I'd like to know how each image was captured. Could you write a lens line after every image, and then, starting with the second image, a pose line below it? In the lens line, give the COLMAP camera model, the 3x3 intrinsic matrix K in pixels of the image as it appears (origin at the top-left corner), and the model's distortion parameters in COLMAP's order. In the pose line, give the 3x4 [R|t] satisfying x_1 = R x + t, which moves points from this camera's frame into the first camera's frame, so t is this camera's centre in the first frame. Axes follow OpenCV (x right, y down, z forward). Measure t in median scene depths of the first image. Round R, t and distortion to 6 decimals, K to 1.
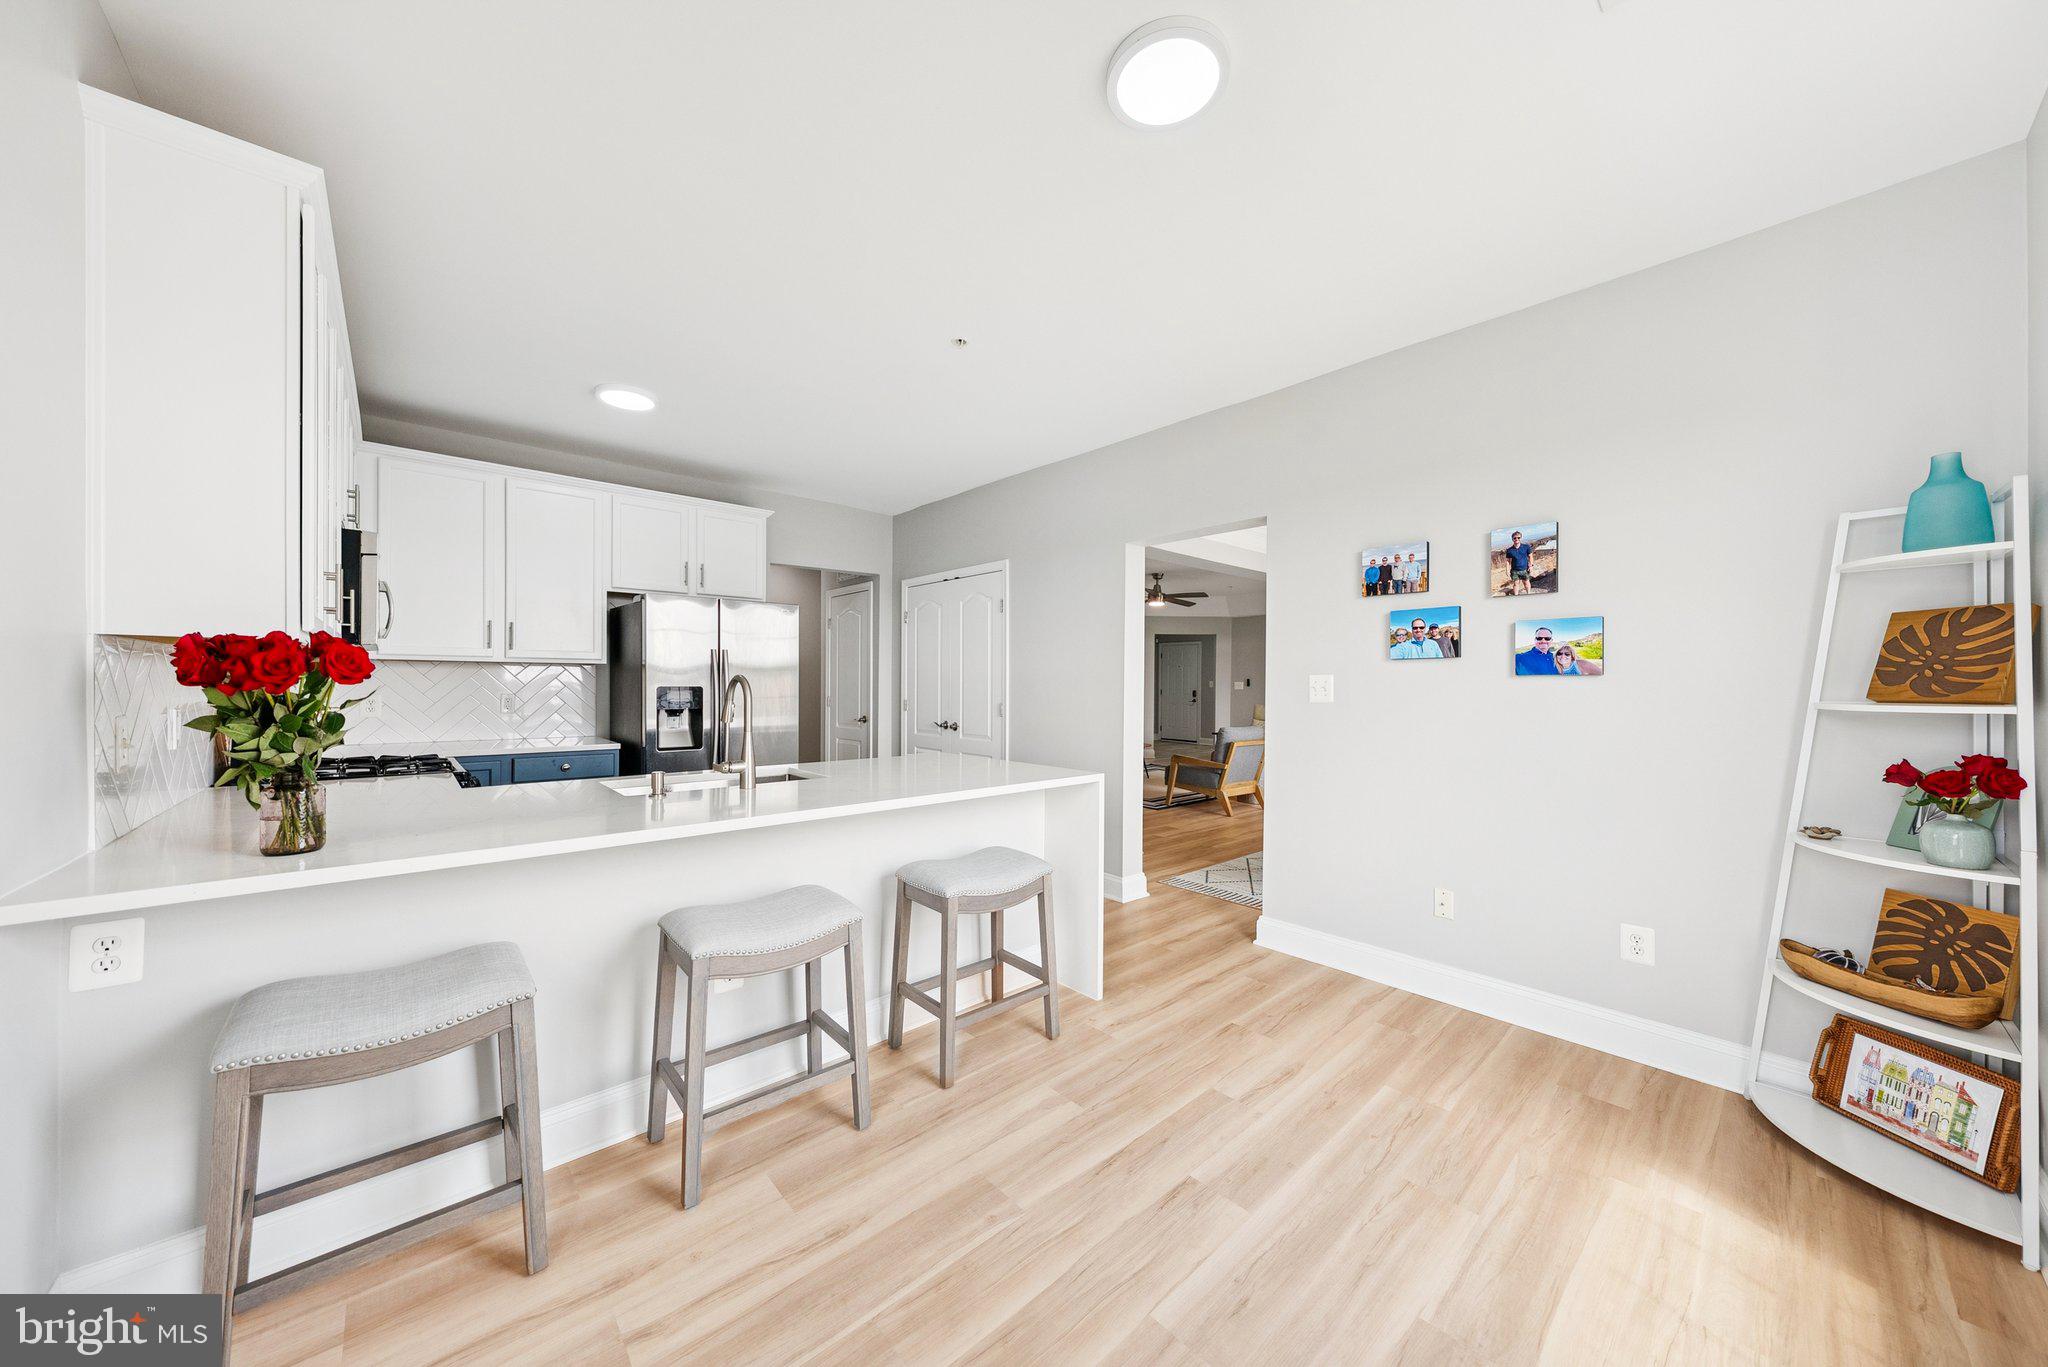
lens RADIAL K [[696.2, 0, 1015.1], [0, 696.2, 689.2], [0, 0, 1]] dist [-0.002697, -0.000003]
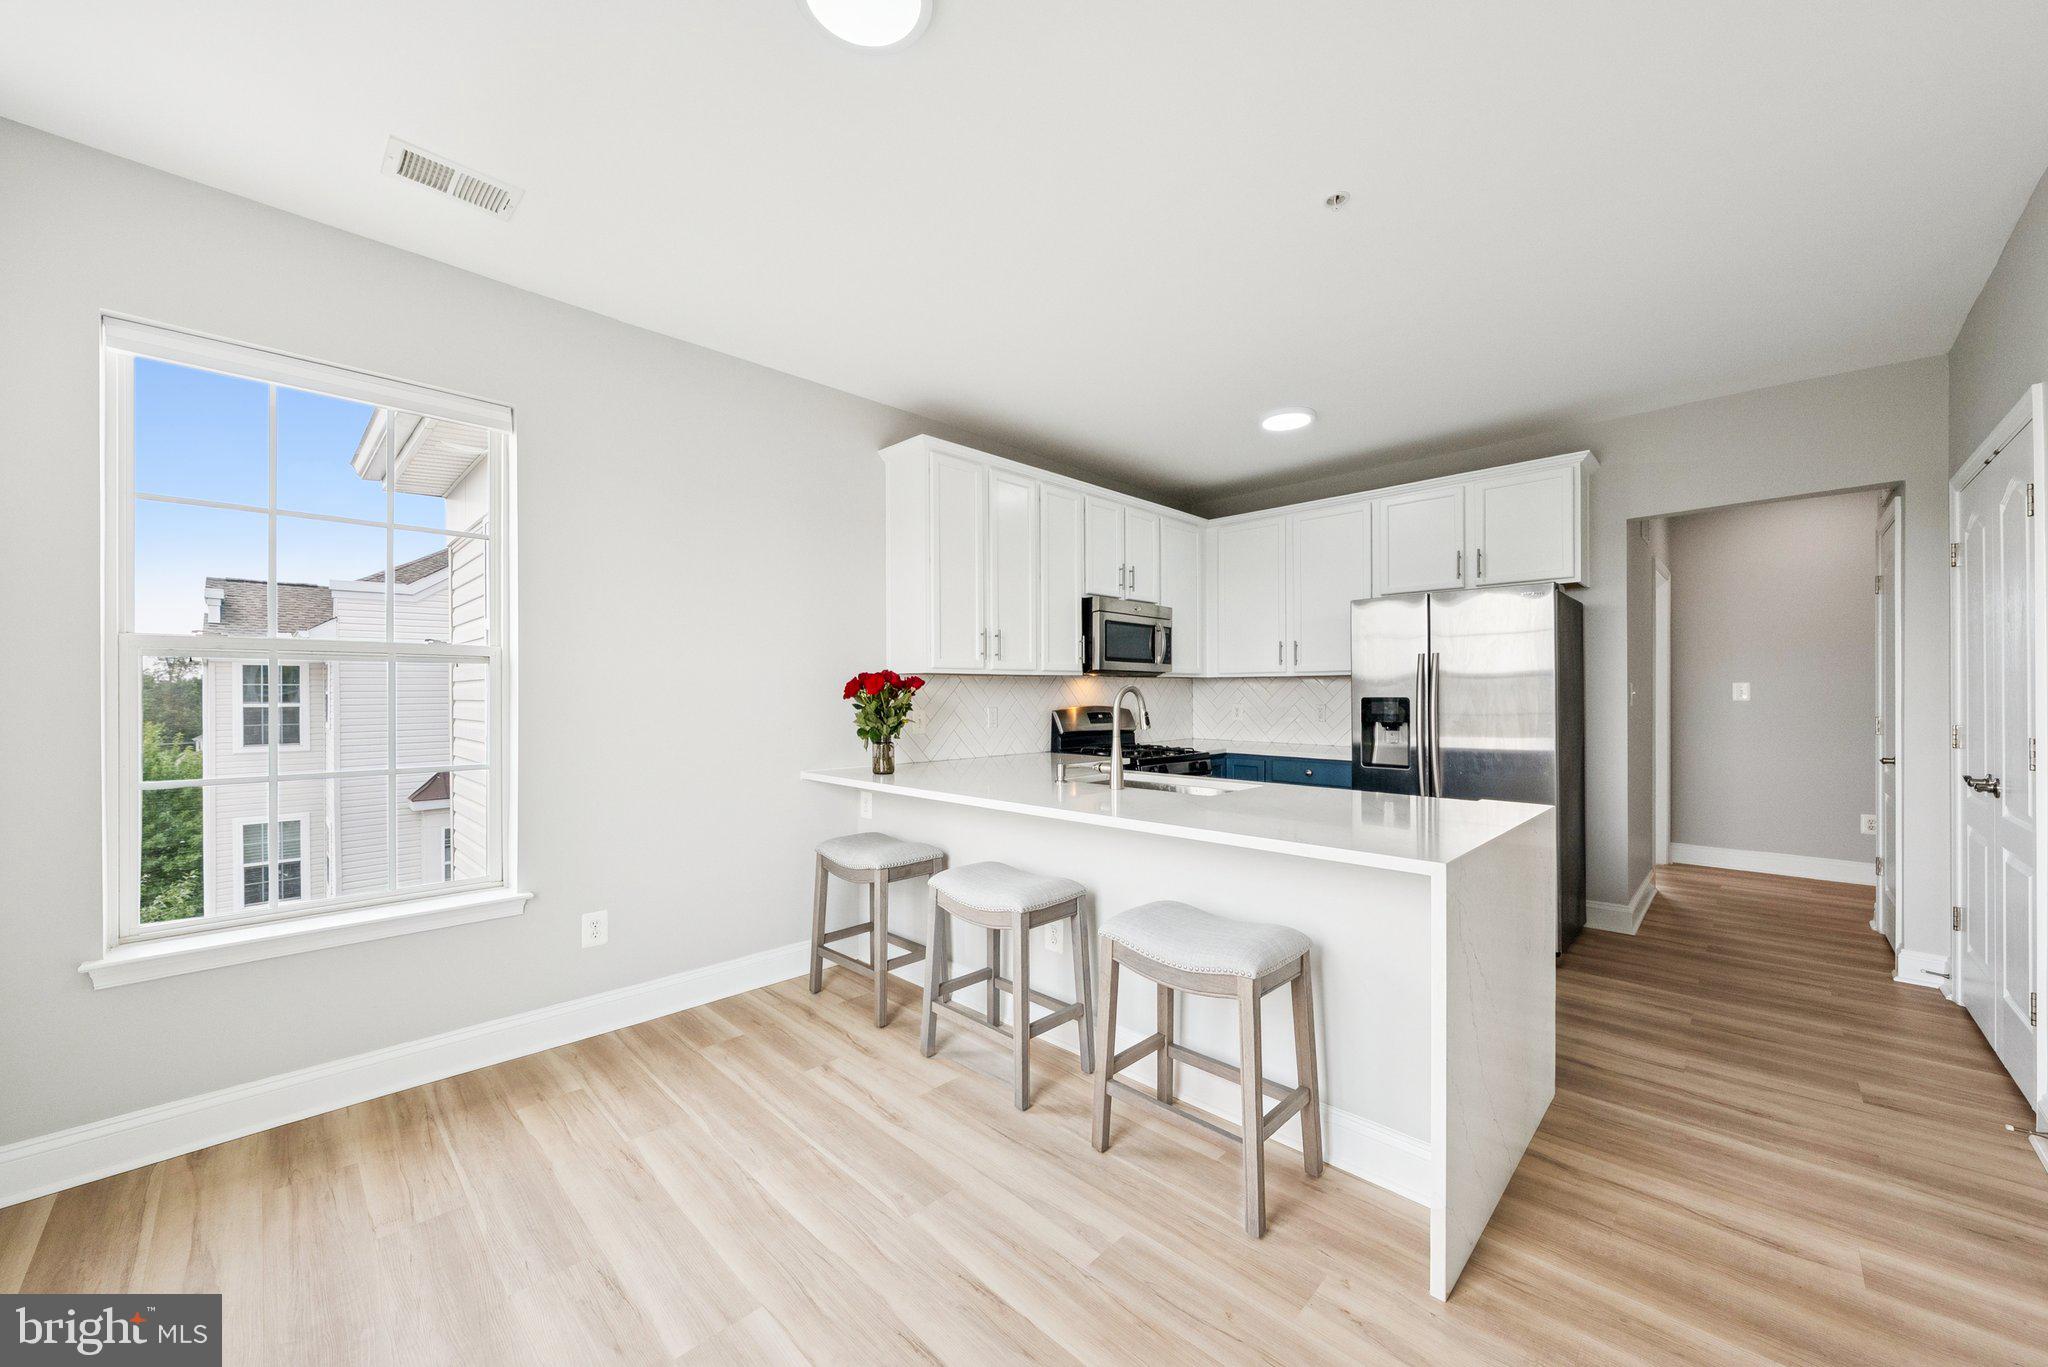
lens RADIAL K [[756.4, 0, 1019.0], [0, 756.4, 696.9], [0, 0, 1]] dist [-0.002860, 0.000206]
pose [[0.066676, -0.000613, -0.997774, 0.650202], [-0.006654, 0.999977, -0.001059, -0.000592], [0.997752, 0.006710, 0.066670, 0.633682]]
